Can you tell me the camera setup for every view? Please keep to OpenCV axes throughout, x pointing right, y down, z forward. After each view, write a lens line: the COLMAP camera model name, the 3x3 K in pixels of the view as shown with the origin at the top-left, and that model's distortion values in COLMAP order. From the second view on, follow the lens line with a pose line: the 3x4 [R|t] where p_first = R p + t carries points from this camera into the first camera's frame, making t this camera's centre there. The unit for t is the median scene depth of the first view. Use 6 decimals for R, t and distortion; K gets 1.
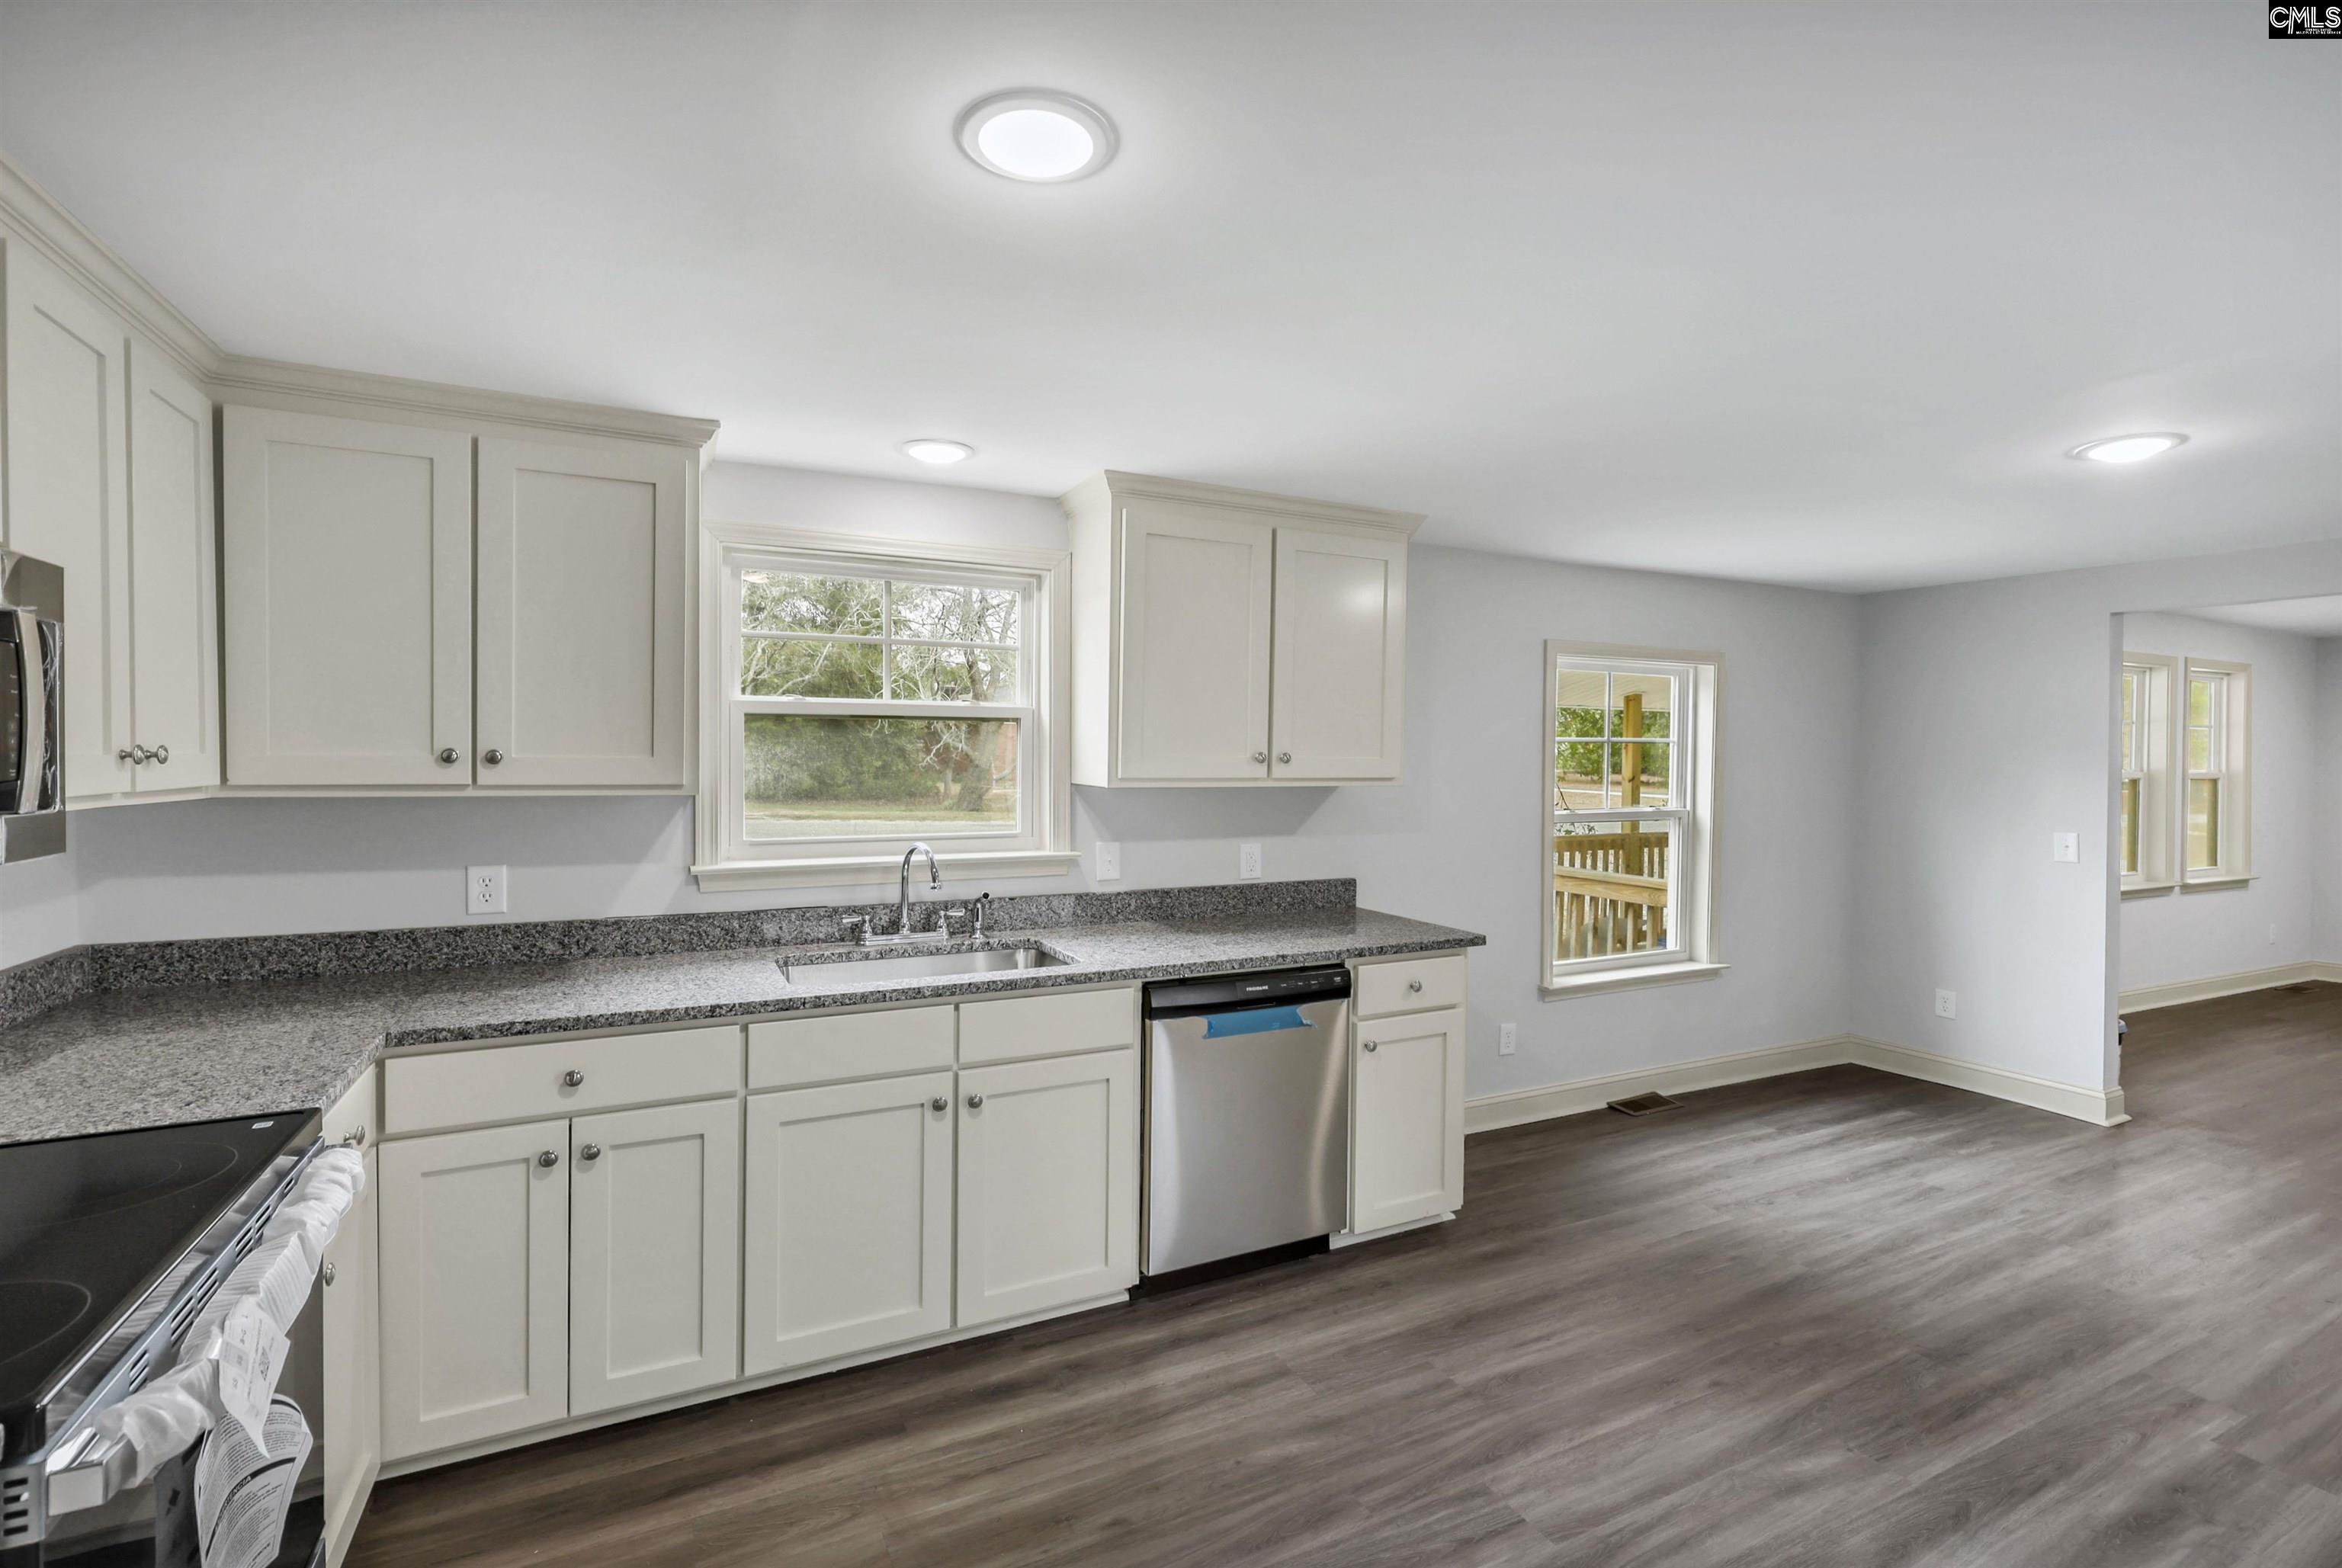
lens RADIAL K [[955.3, 0, 1148.5], [0, 955.3, 779.9], [0, 0, 1]] dist [-0.004866, 0.000097]
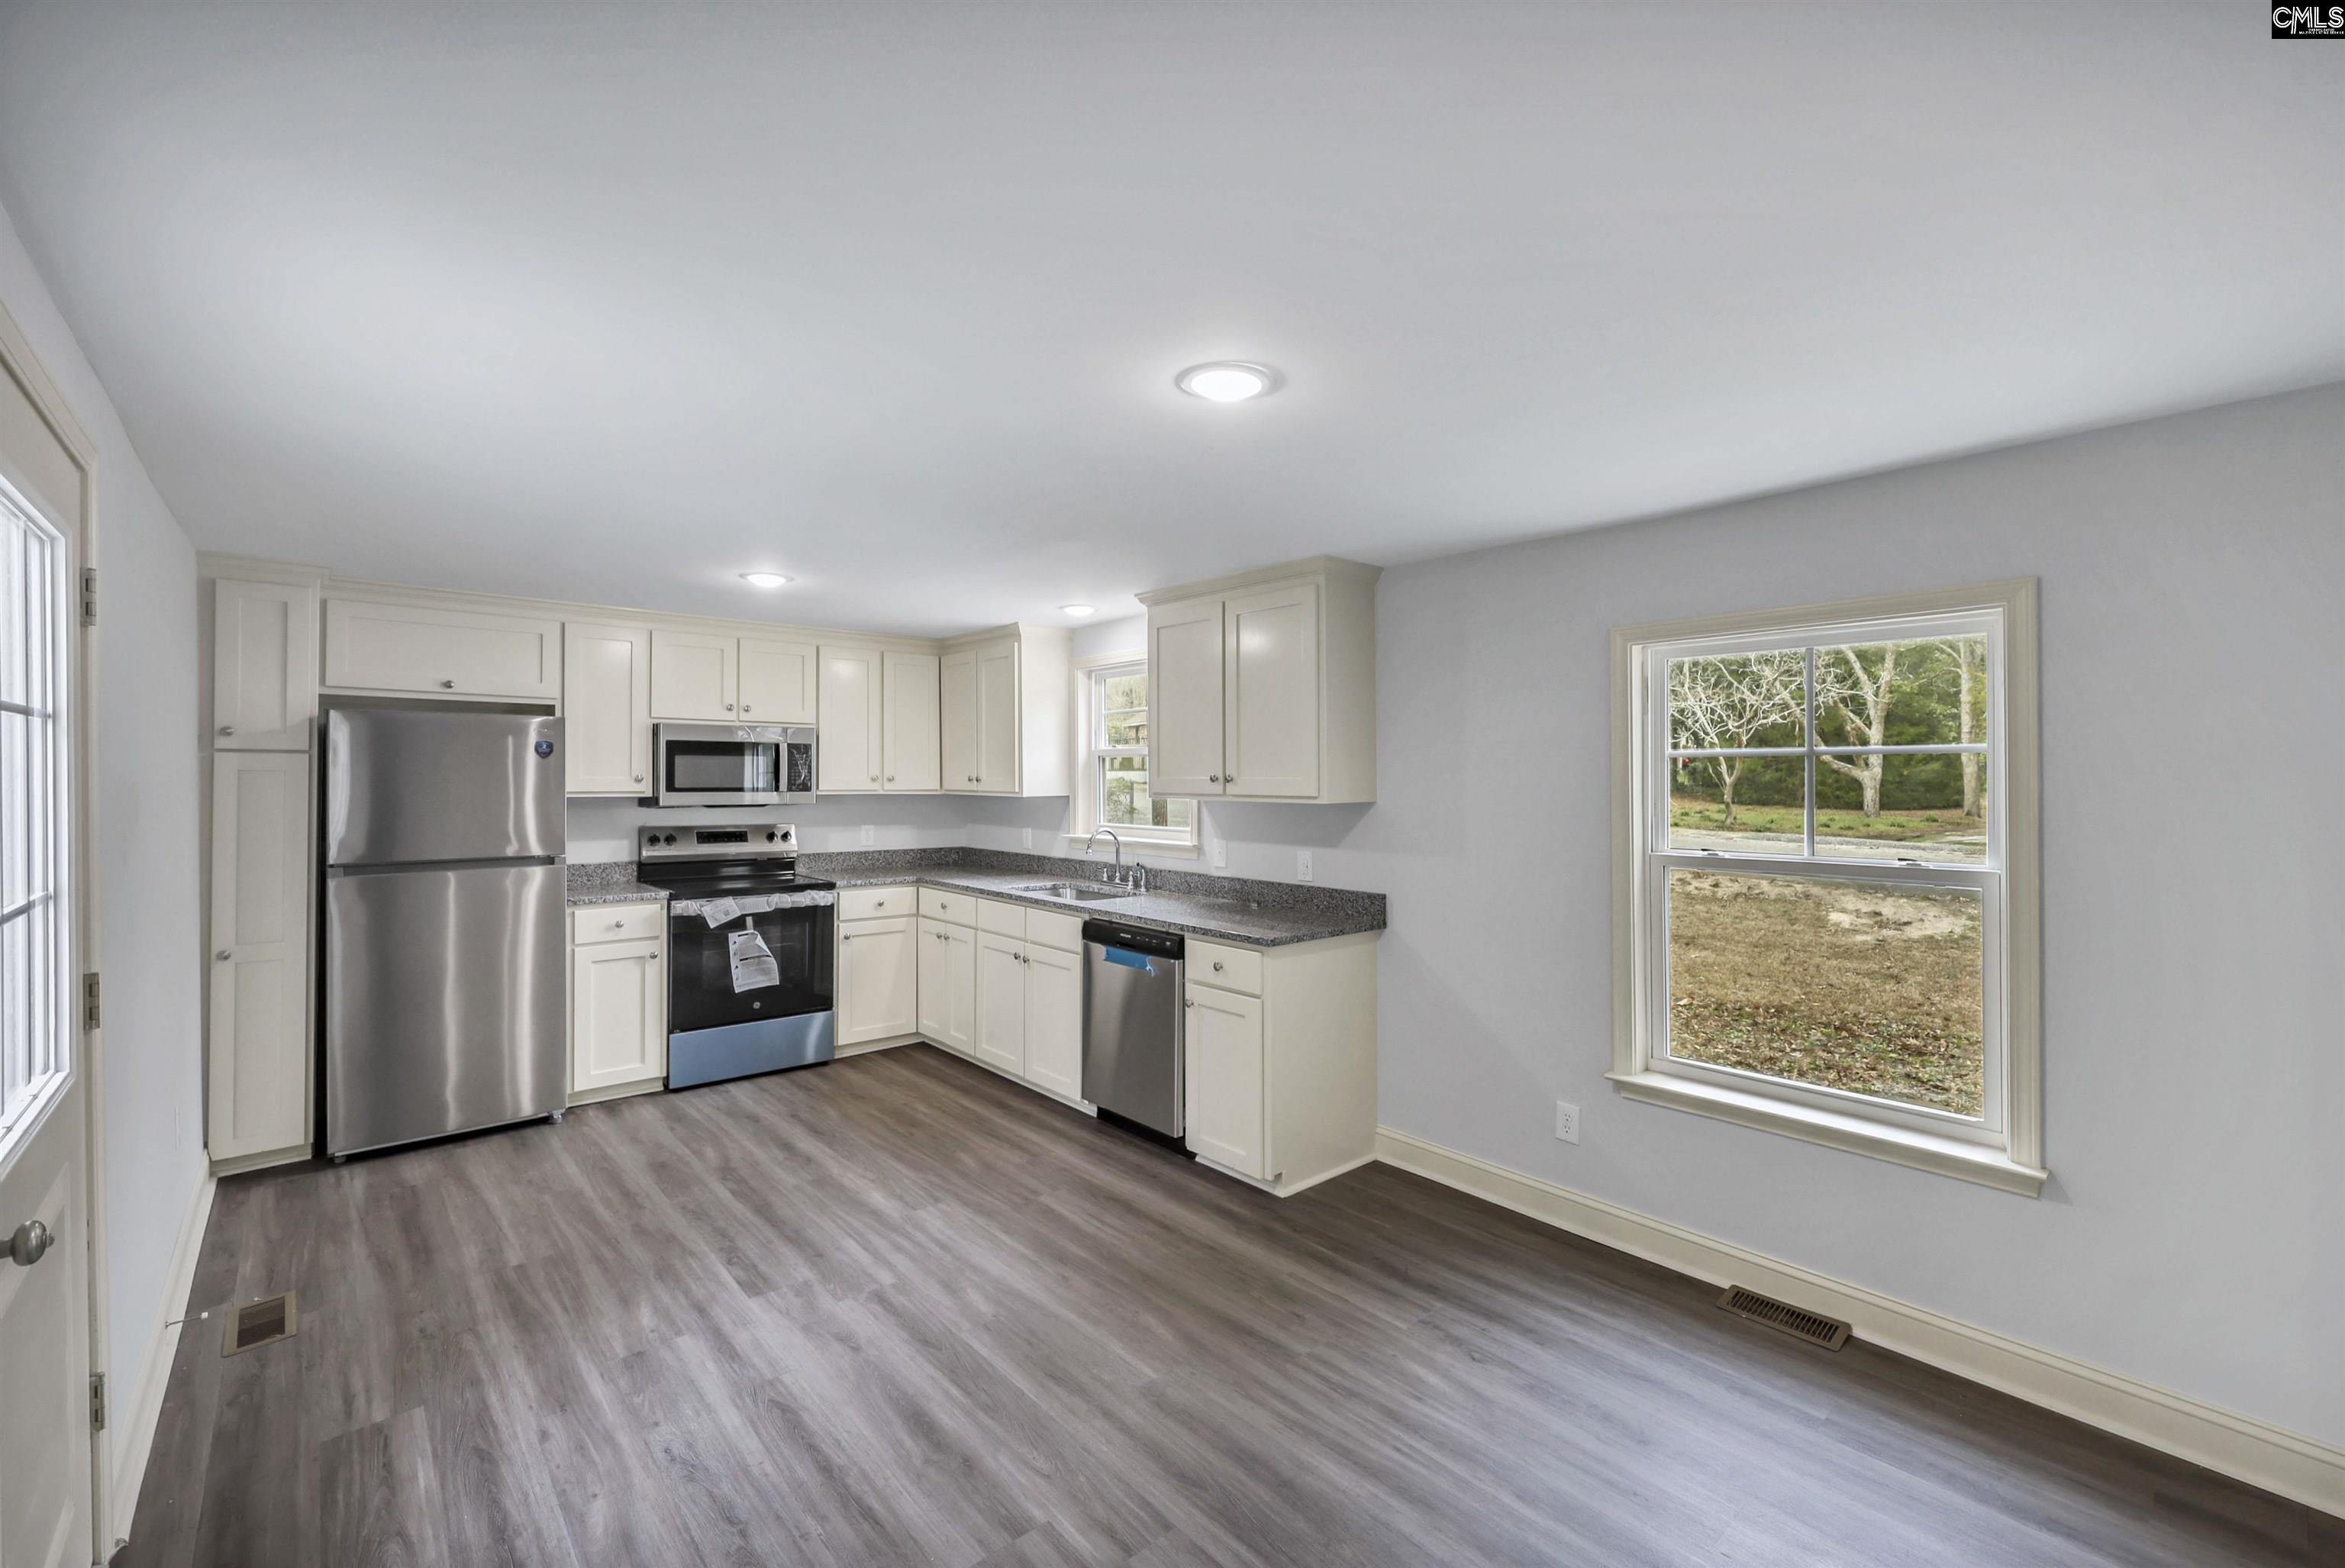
lens RADIAL K [[999.4, 0, 1216.4], [0, 999.4, 790.9], [0, 0, 1]] dist [-0.002276, -0.000881]
pose [[0.311792, 0.008163, -0.950115, 1.704430], [-0.024668, 0.999696, 0.000494, -0.008729], [0.949830, 0.023284, 0.311898, 0.686306]]
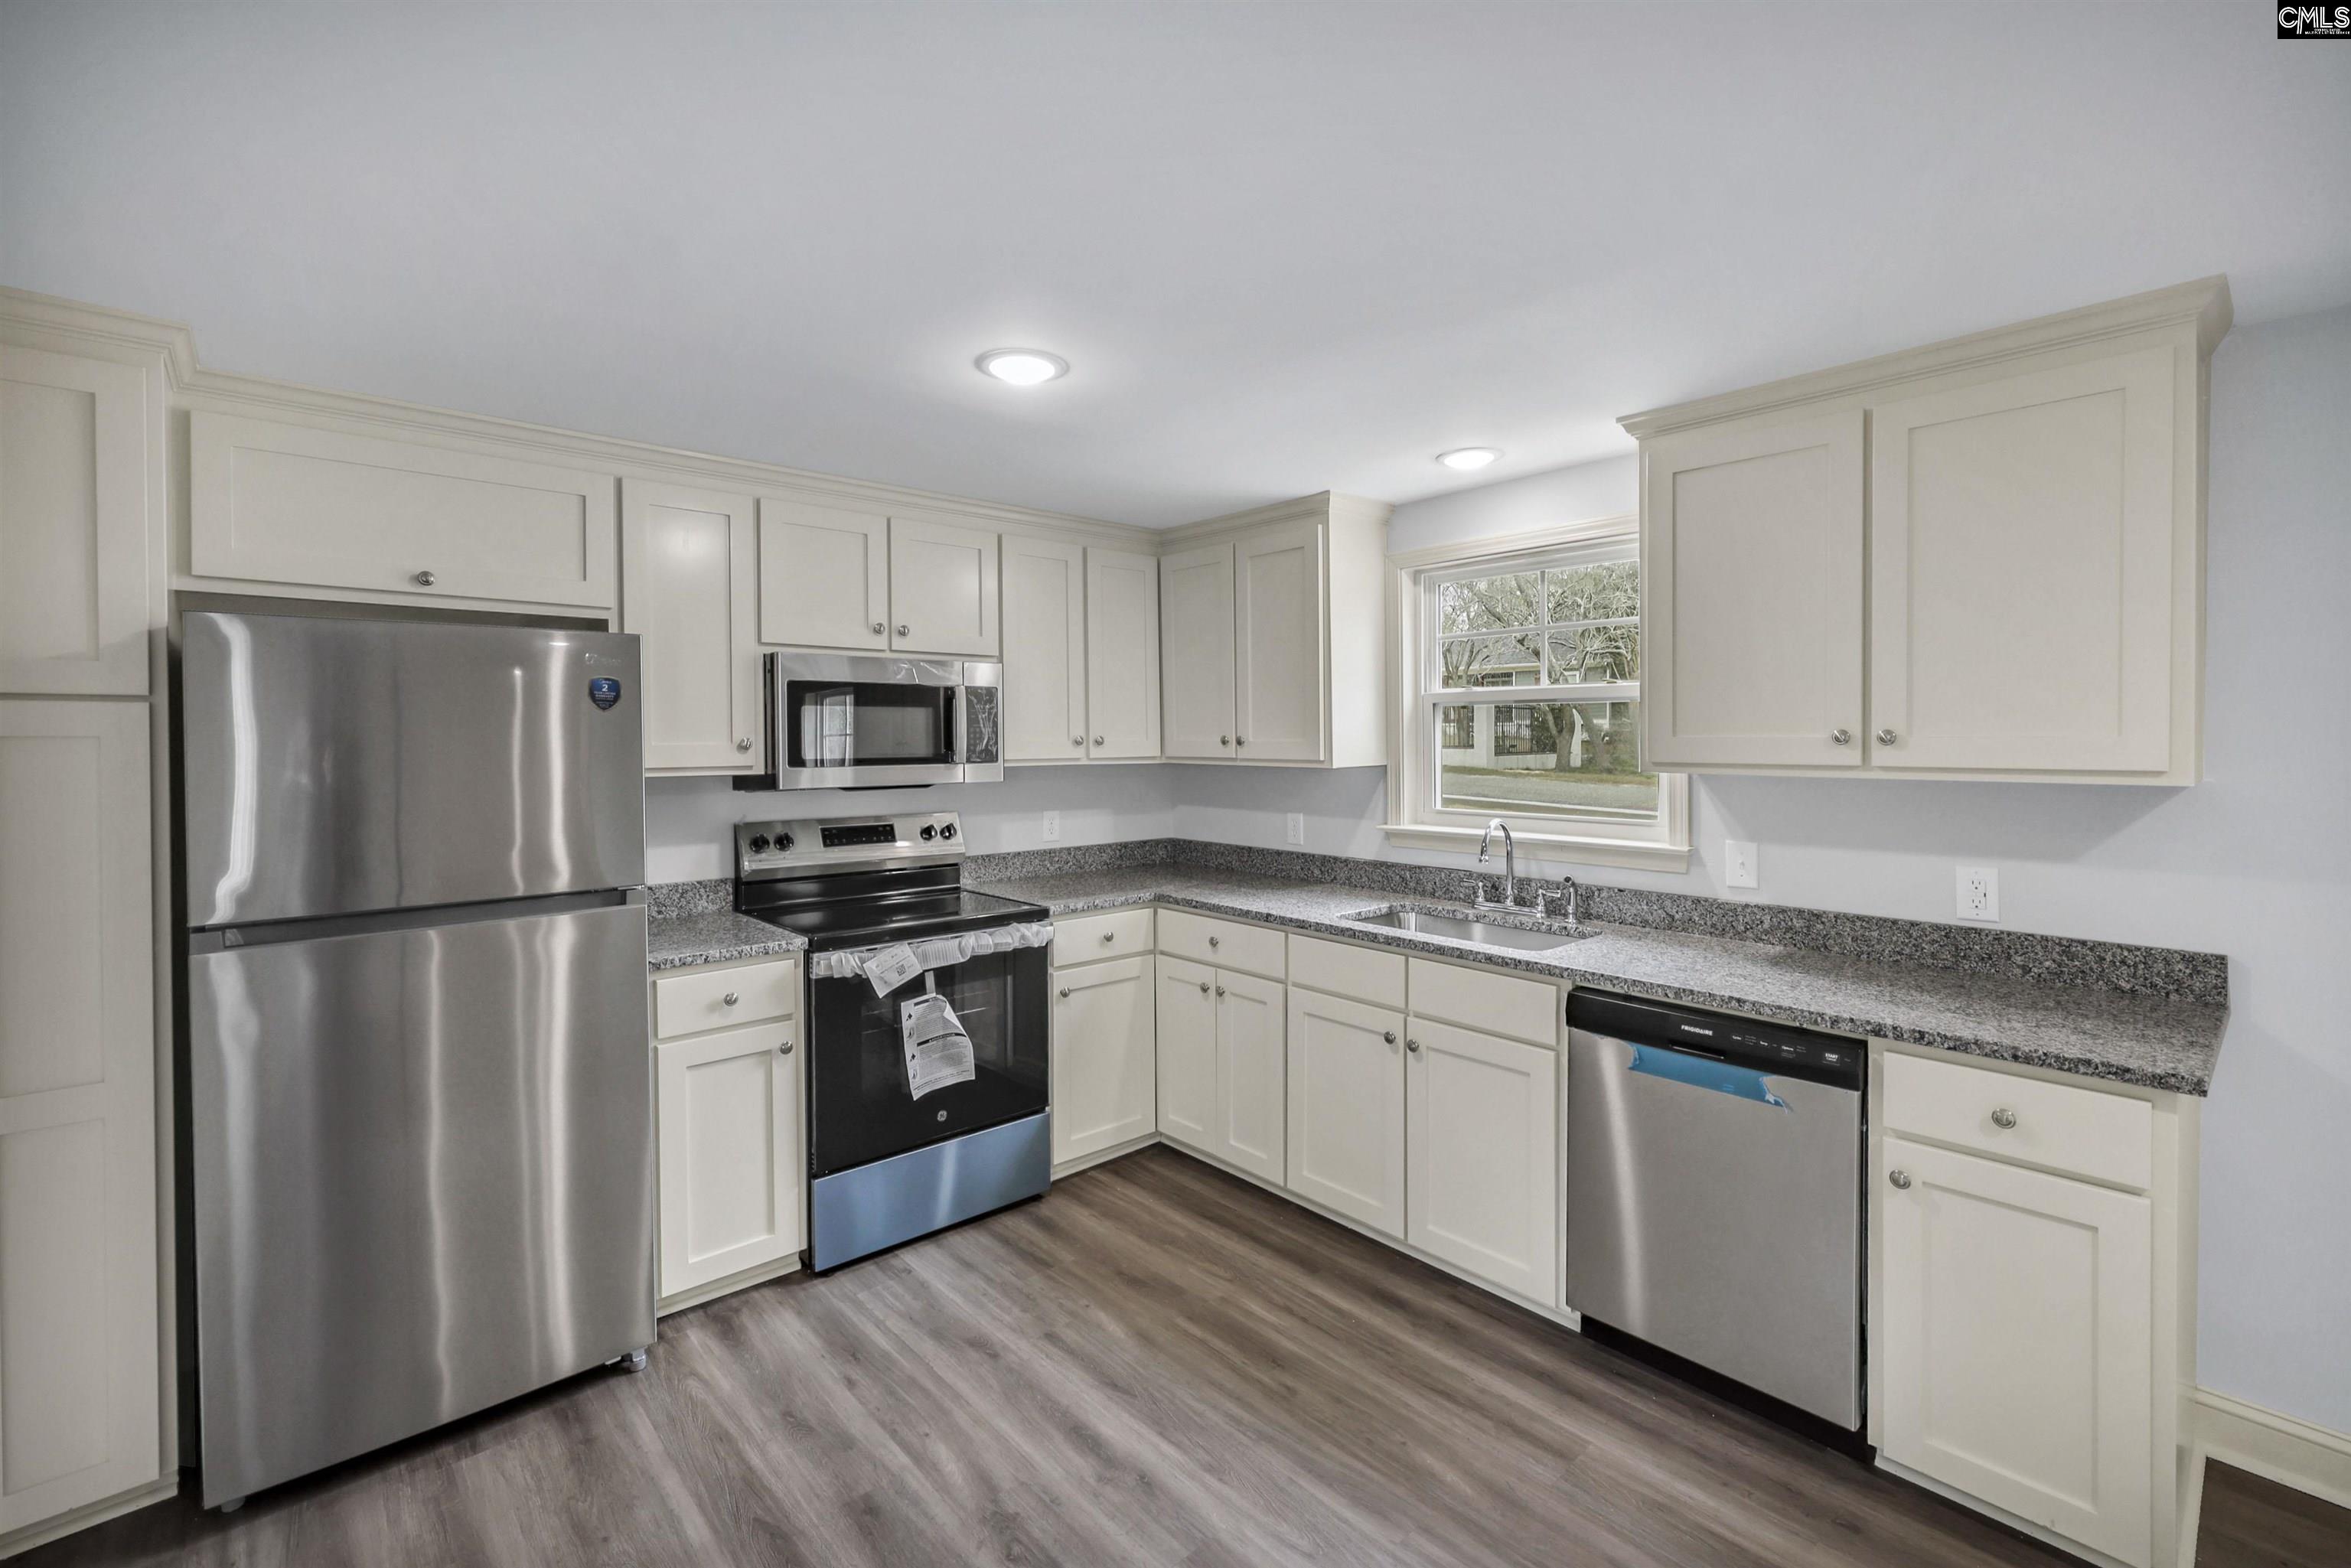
lens RADIAL K [[1001.9, 0, 1197.3], [0, 1001.9, 768.8], [0, 0, 1]] dist [-0.002276, -0.000881]
pose [[0.316553, 0.023293, -0.948289, 0.798125], [-0.016224, 0.999685, 0.019139, -0.007772], [0.948436, 0.009327, 0.316831, 0.360232]]
